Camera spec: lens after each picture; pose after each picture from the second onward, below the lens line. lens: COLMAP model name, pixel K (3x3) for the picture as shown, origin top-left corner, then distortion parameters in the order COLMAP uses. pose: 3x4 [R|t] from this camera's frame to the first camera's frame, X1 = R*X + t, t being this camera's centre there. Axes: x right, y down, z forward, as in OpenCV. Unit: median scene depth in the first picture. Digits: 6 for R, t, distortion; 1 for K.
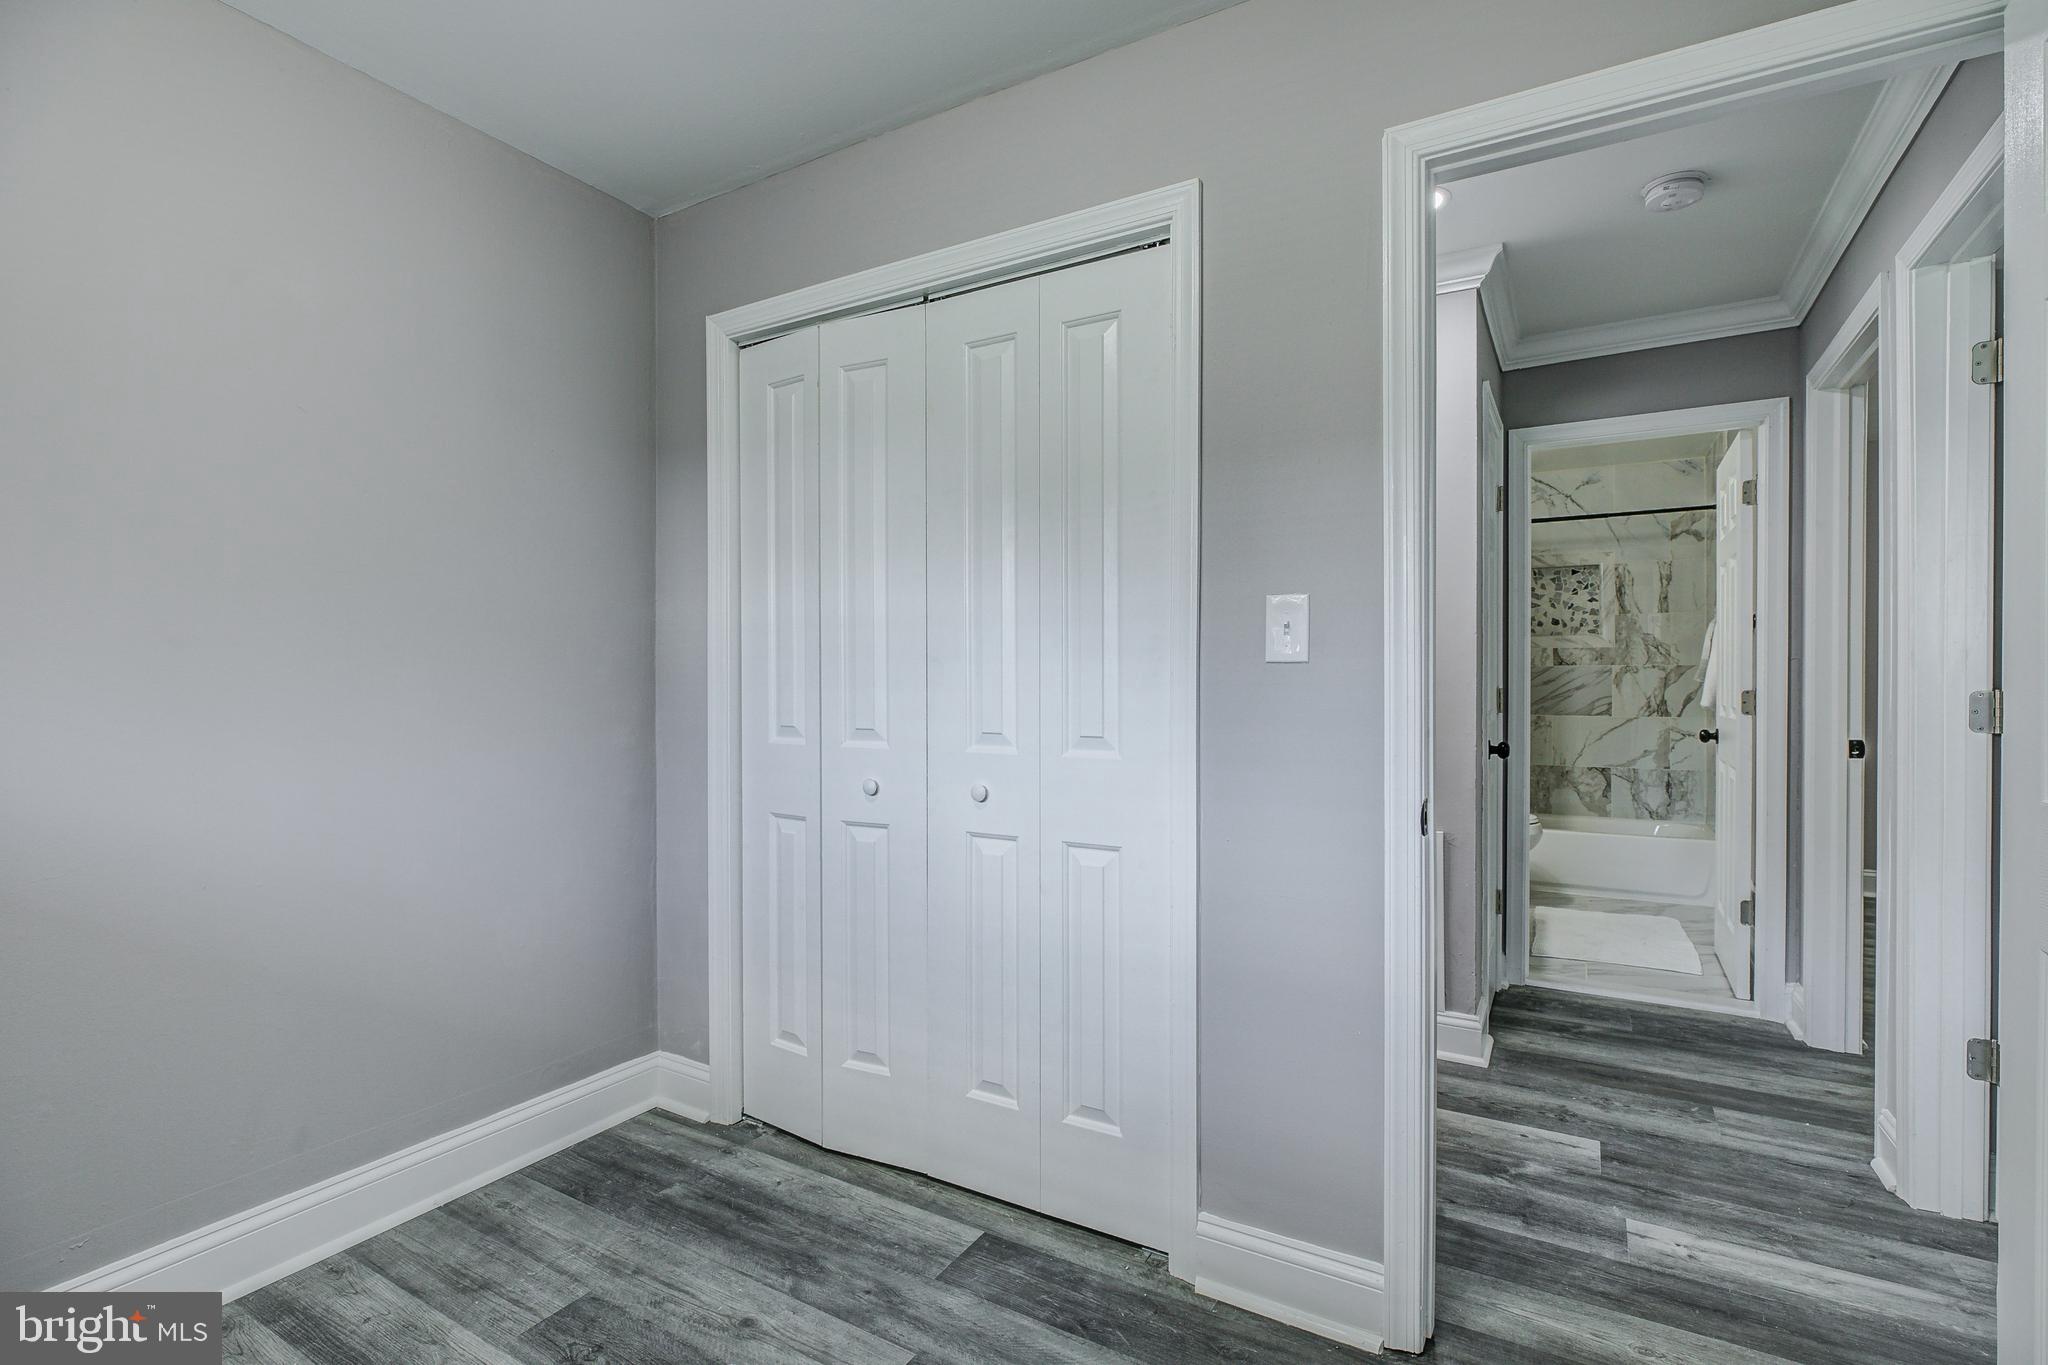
lens RADIAL K [[933.7, 0, 1027.8], [0, 933.7, 695.6], [0, 0, 1]] dist [-0.003498, -0.000789]
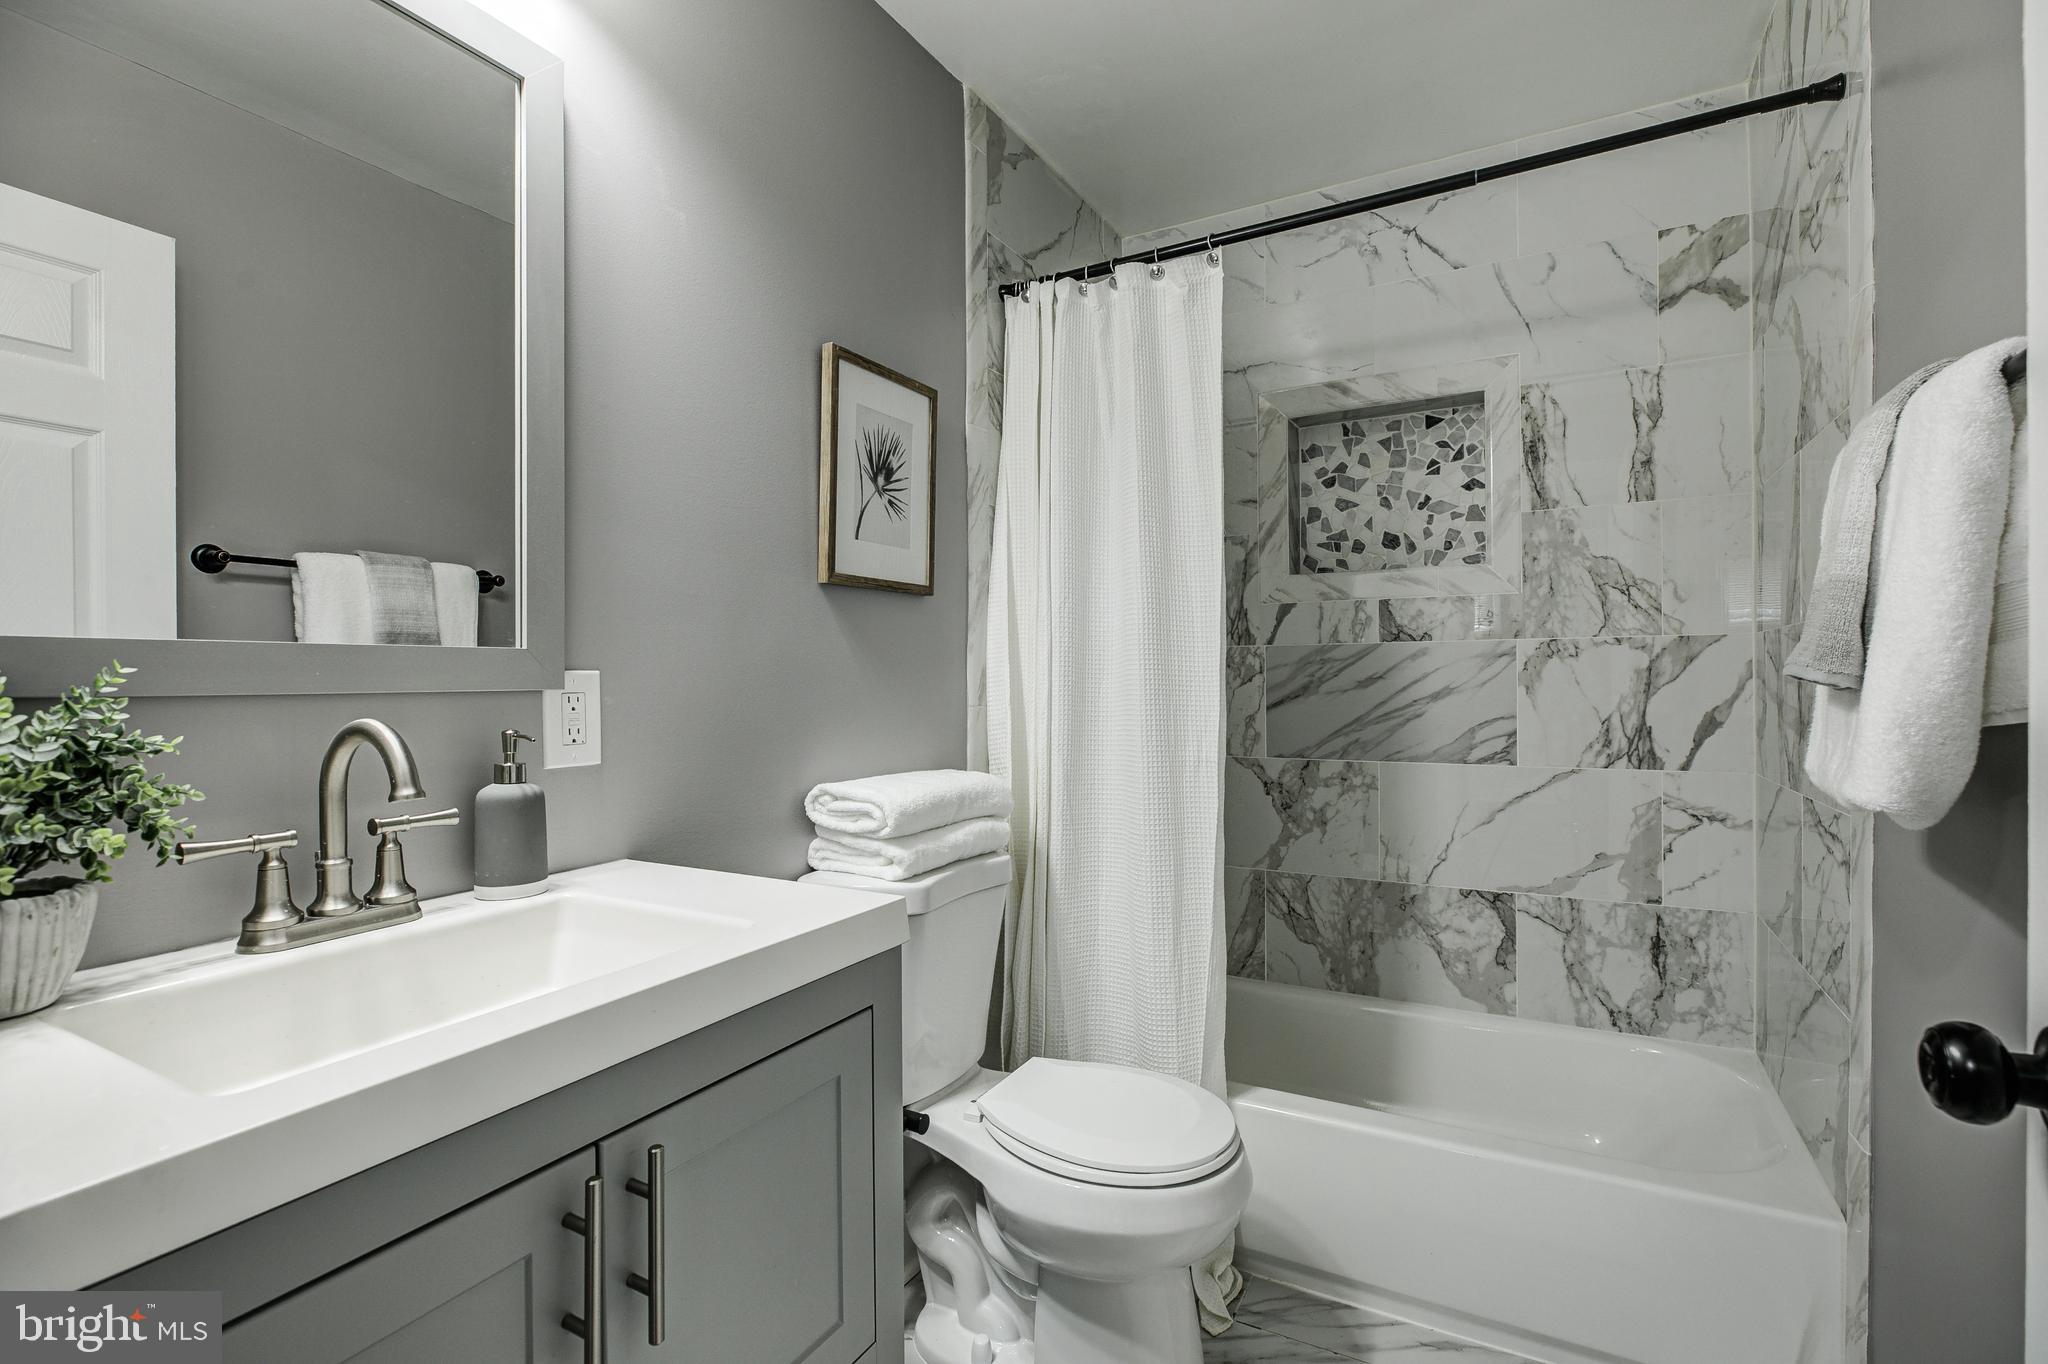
lens RADIAL K [[933.7, 0, 1020.2], [0, 933.7, 694.8], [0, 0, 1]] dist [-0.003498, -0.000789]
pose [[0.999820, -0.008237, 0.017113, 0.405386], [0.008210, 0.999965, 0.001605, -0.010832], [-0.017126, -0.001464, 0.999852, 0.600805]]
